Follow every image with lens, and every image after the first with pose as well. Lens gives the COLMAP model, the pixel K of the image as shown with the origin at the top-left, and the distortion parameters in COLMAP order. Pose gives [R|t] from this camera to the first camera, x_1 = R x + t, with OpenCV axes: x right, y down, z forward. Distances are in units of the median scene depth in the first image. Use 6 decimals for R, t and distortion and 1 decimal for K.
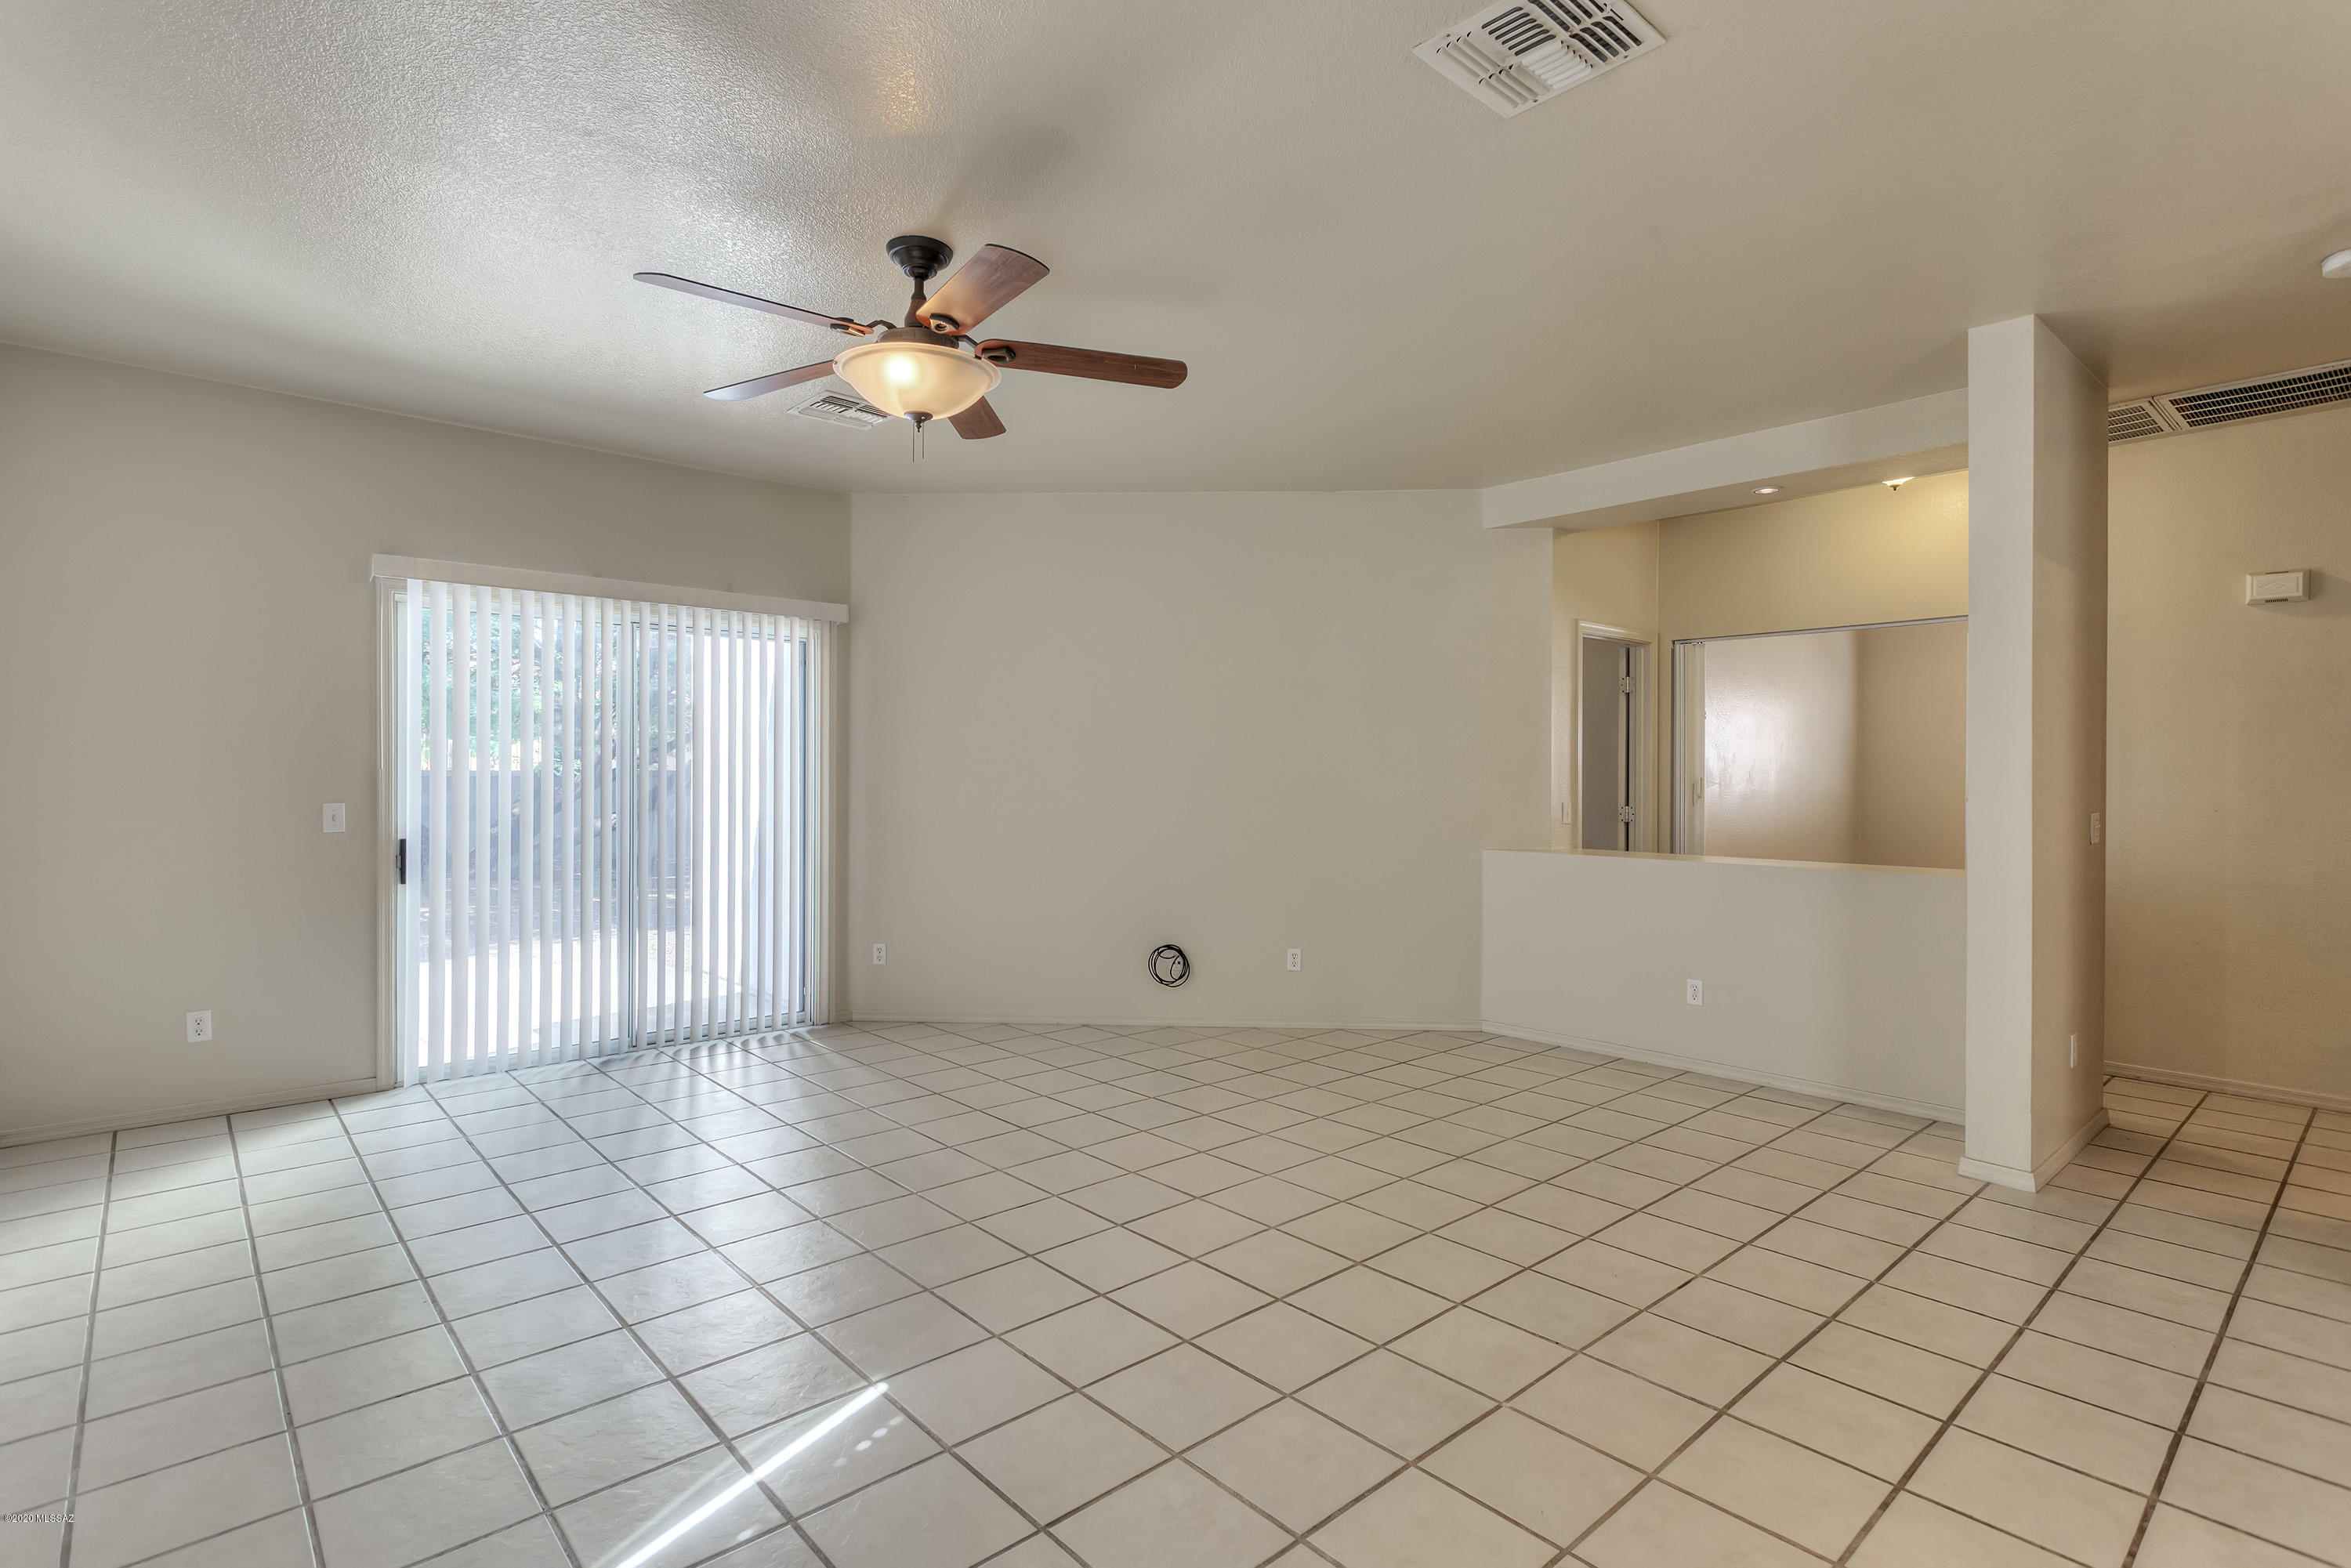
lens RADIAL K [[1124.0, 0, 1147.8], [0, 1124.0, 779.7], [0, 0, 1]] dist [0.008133, 0.000802]
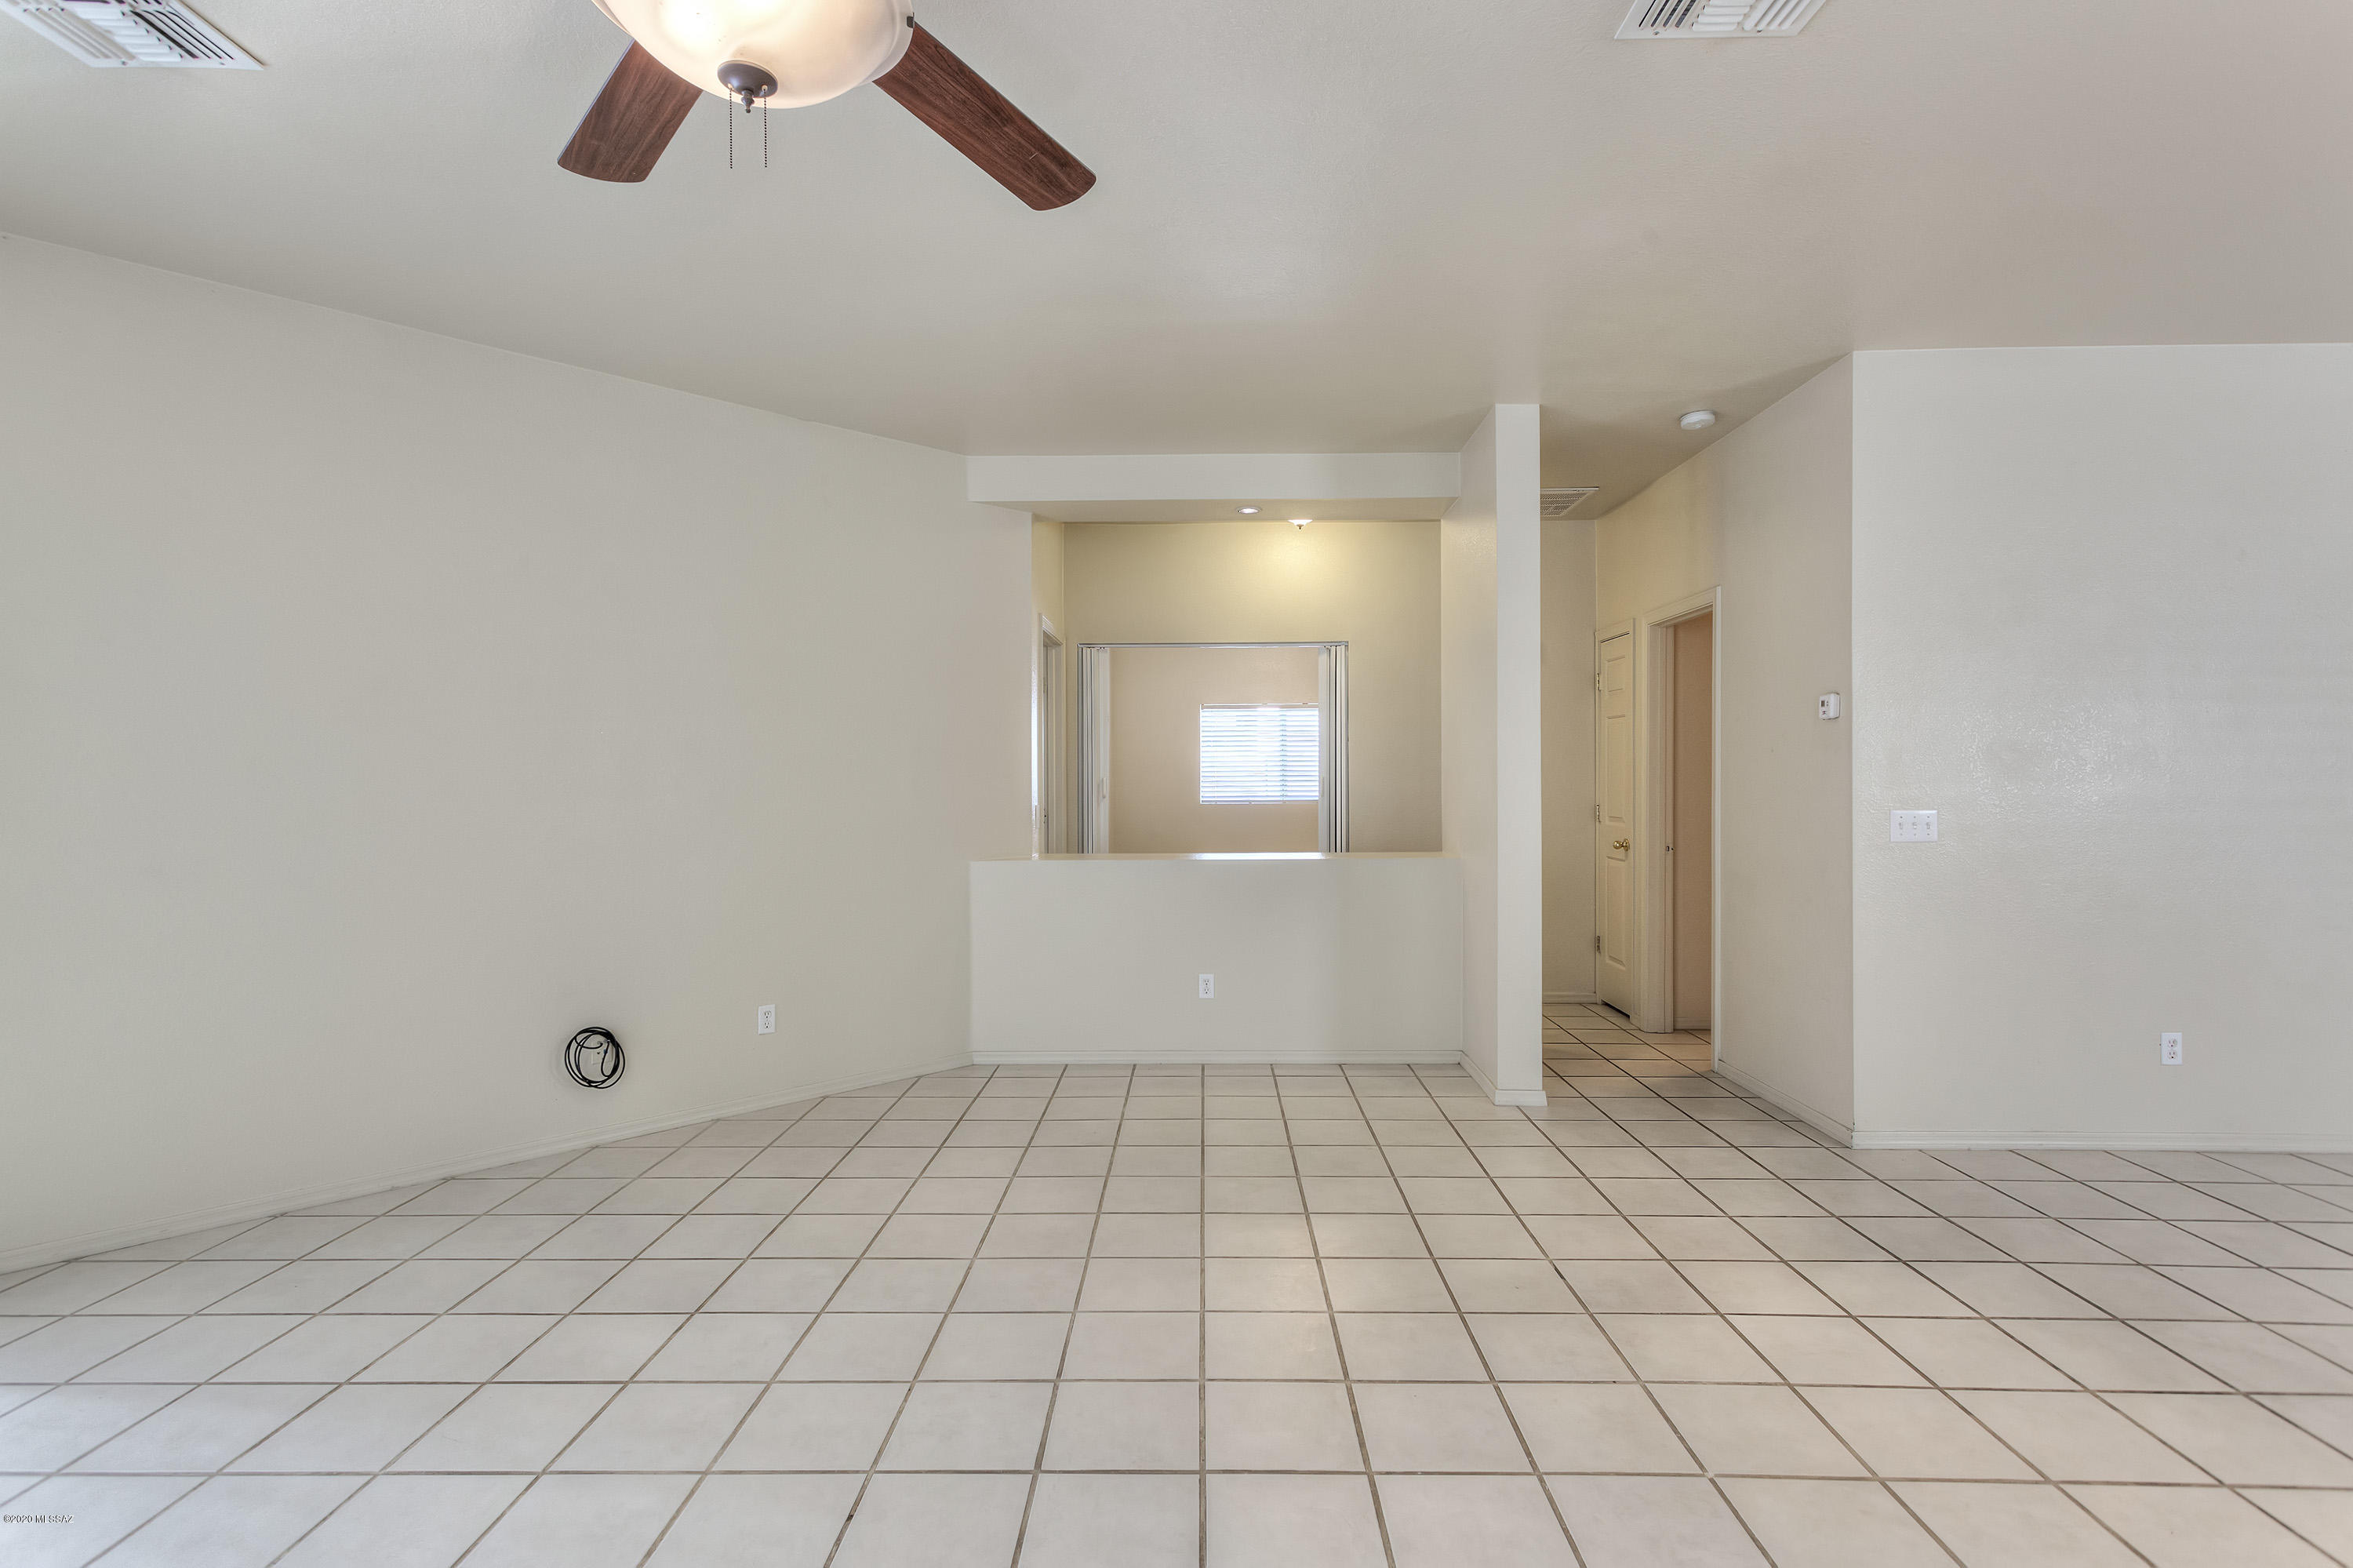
lens RADIAL K [[1122.0, 0, 1186.8], [0, 1122.0, 785.1], [0, 0, 1]] dist [0.004642, 0.000552]
pose [[0.677150, -0.011229, 0.735759, -0.248353], [0.010235, 0.999931, 0.005841, -0.001182], [-0.735774, 0.003576, 0.677218, 0.282014]]
